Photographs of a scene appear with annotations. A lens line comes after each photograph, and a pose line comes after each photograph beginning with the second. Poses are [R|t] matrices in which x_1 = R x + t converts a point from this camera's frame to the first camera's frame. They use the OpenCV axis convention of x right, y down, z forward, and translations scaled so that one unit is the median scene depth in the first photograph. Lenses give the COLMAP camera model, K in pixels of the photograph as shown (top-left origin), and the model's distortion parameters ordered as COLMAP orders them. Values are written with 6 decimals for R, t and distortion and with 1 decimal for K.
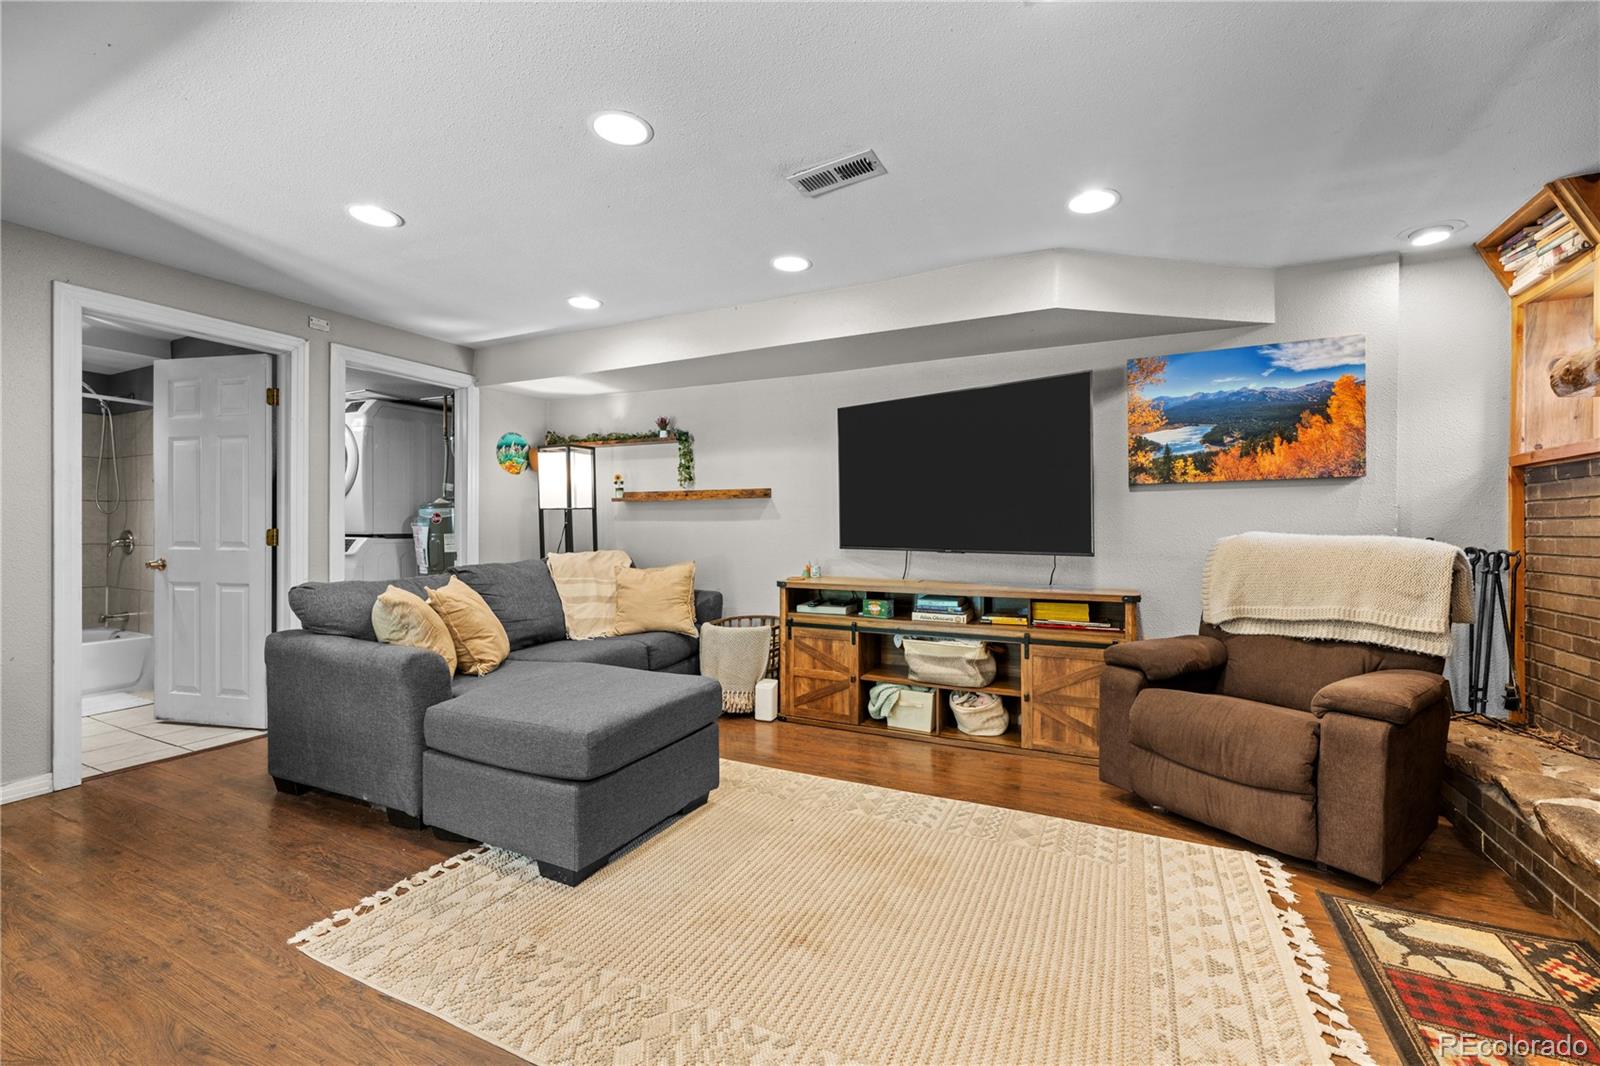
lens RADIAL K [[660.8, 0, 803.4], [0, 660.8, 528.2], [0, 0, 1]] dist [0.000309, -0.000329]
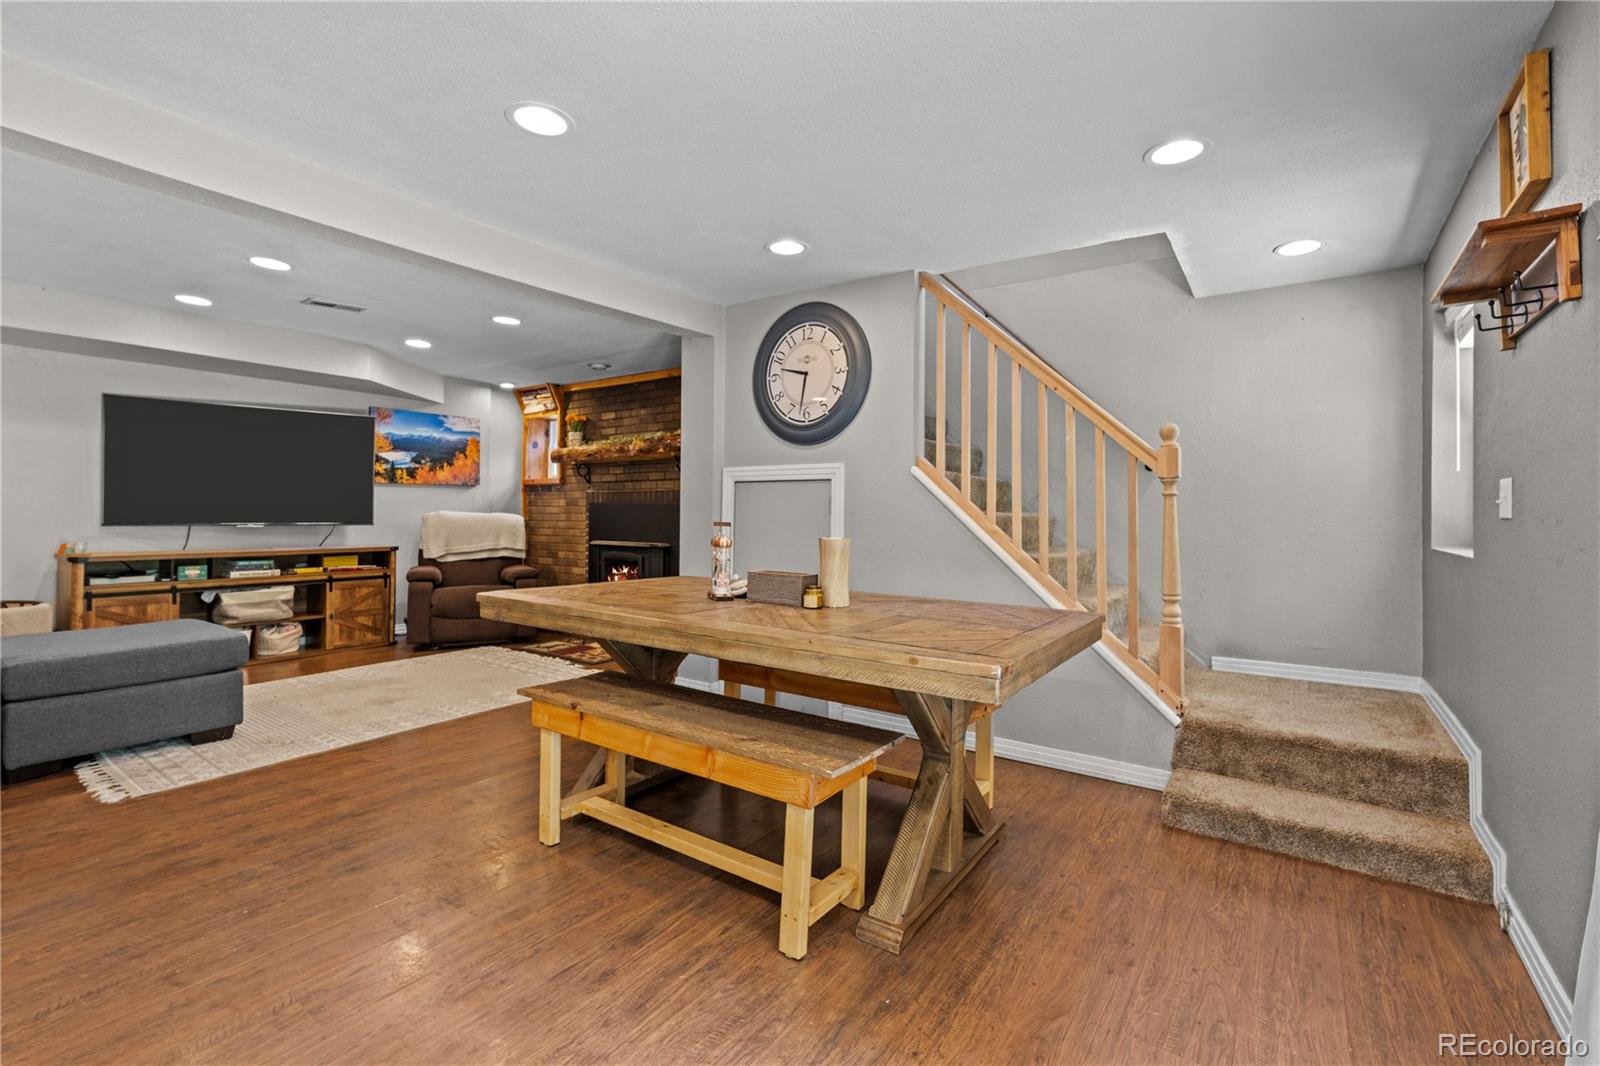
lens RADIAL K [[692.2, 0, 816.8], [0, 692.2, 511.3], [0, 0, 1]] dist [0.000182, -0.000033]
pose [[0.146142, 0.003768, 0.989256, -1.066705], [-0.004672, 0.999984, -0.003118, 0.006652], [-0.989253, -0.004166, 0.146158, -0.360418]]
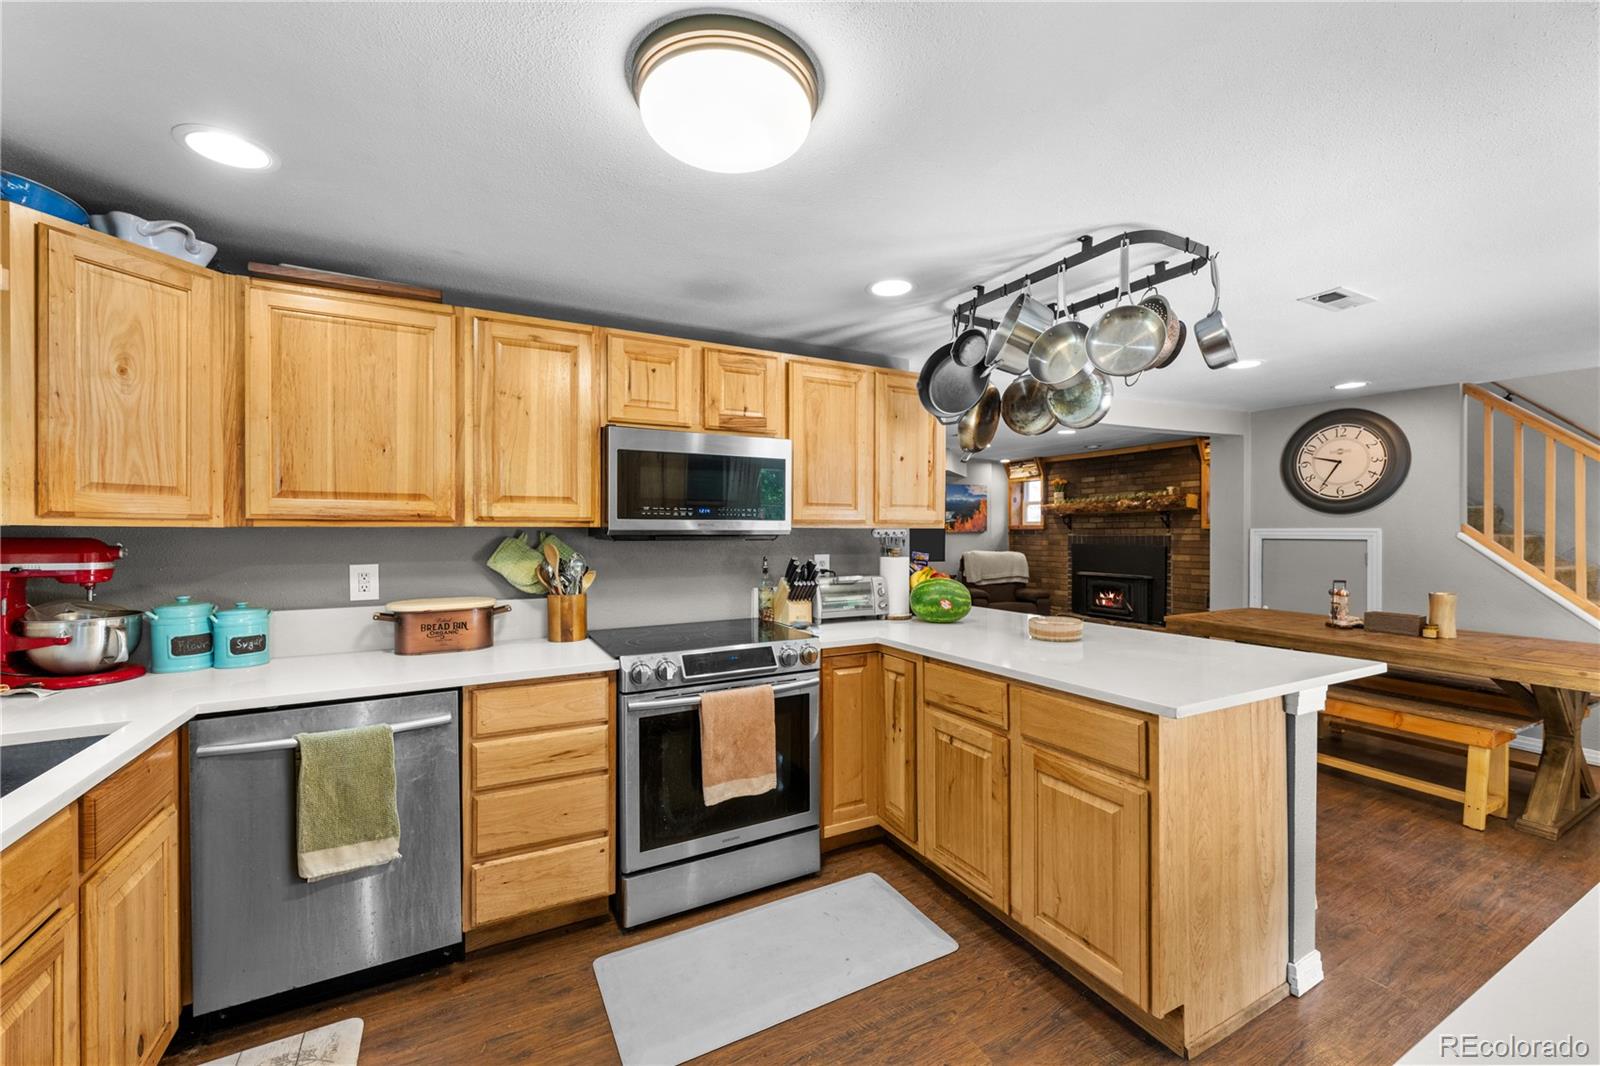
lens RADIAL K [[630.7, 0, 800.0], [0, 630.7, 533.0], [0, 0, 1]] dist [-0.001866, -0.000397]
pose [[0.588949, -0.008918, 0.808121, -1.806654], [0.008569, 0.999952, 0.004790, -0.081939], [-0.808124, 0.004104, 0.588997, -0.025062]]
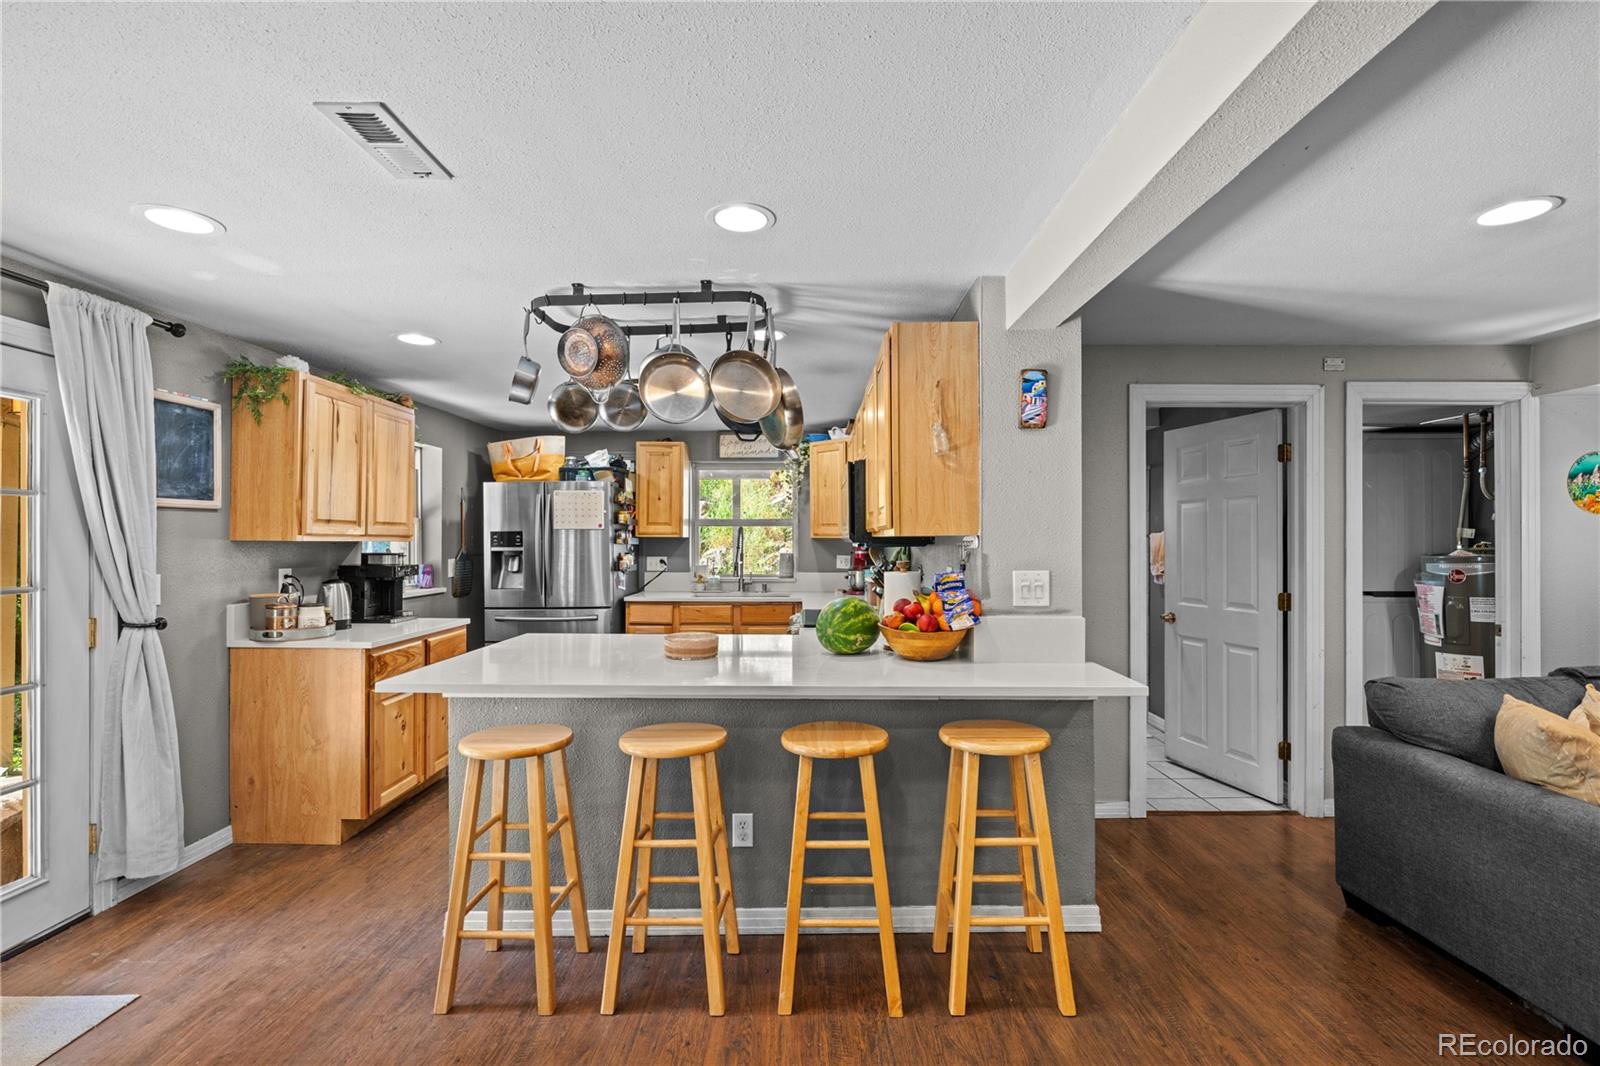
lens RADIAL K [[697.5, 0, 799.3], [0, 697.5, 539.9], [0, 0, 1]] dist [-0.001376, 0.000145]
pose [[0.431917, -0.007525, -0.901882, -0.224331], [-0.001711, 0.999957, -0.009162, -0.070529], [0.901912, 0.005500, 0.431885, -0.058385]]
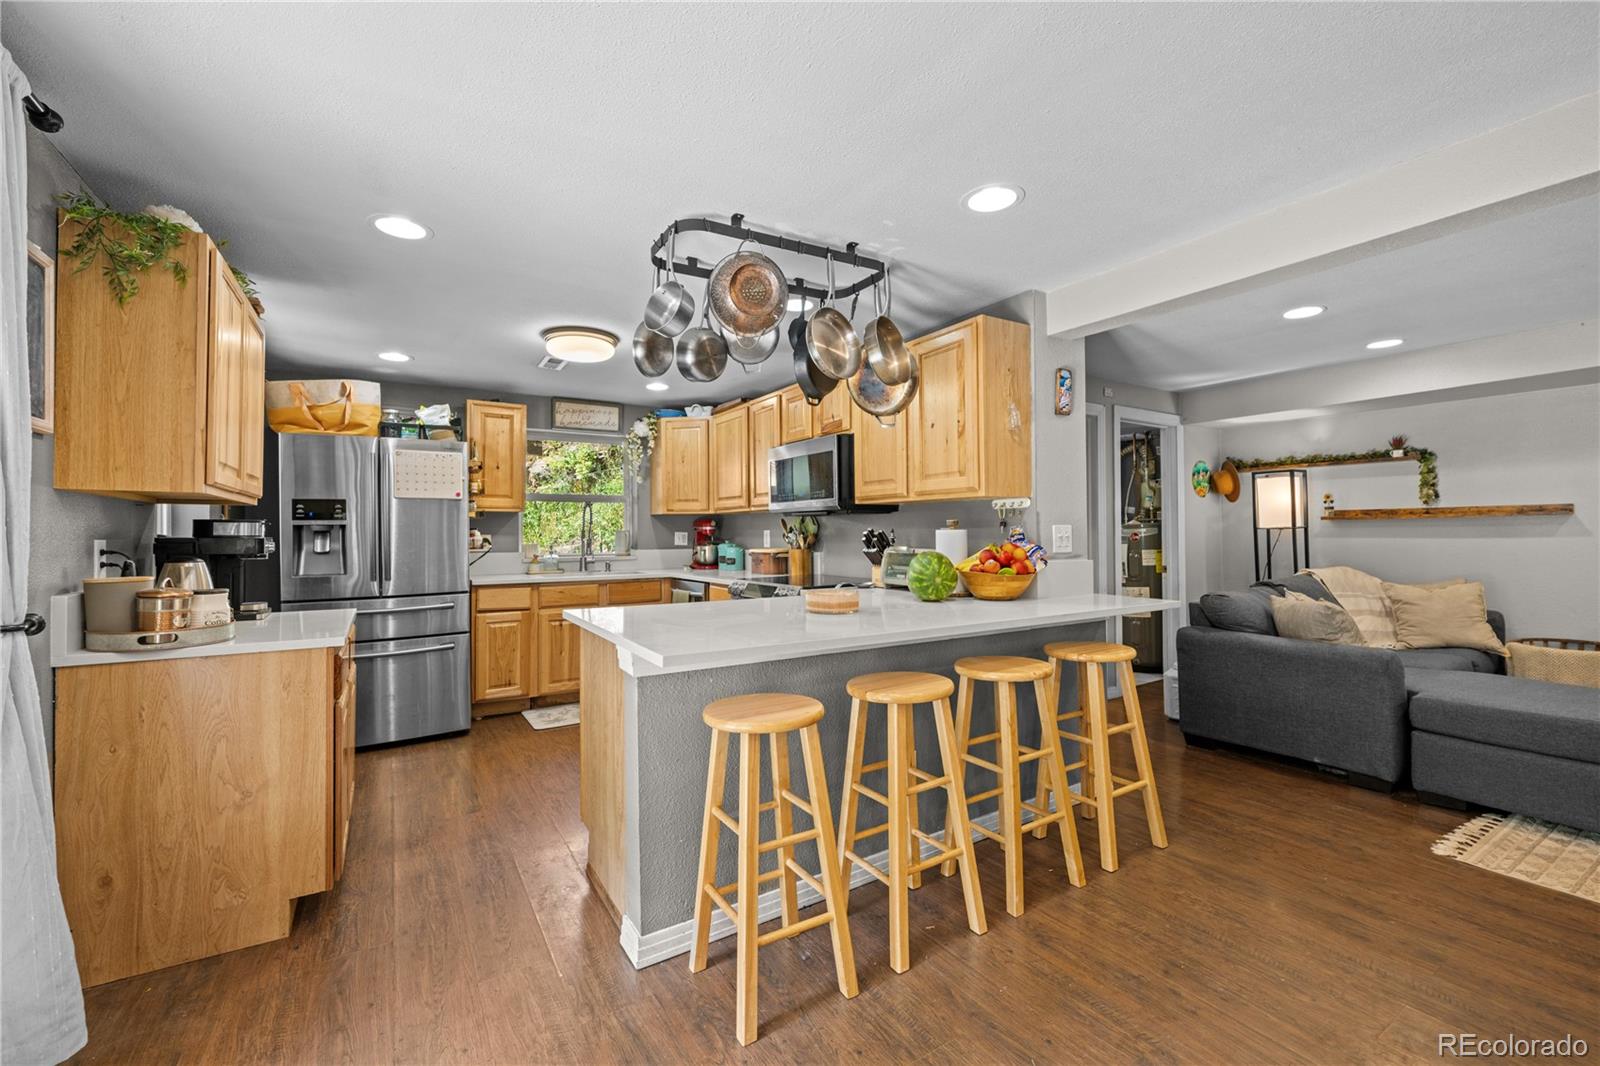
lens RADIAL K [[660.8, 0, 803.4], [0, 660.8, 528.2], [0, 0, 1]] dist [0.000309, -0.000329]
pose [[0.846228, -0.014742, -0.532618, -0.617210], [0.009746, 0.999878, -0.012190, -0.032018], [0.532733, 0.005125, 0.846268, -0.483986]]
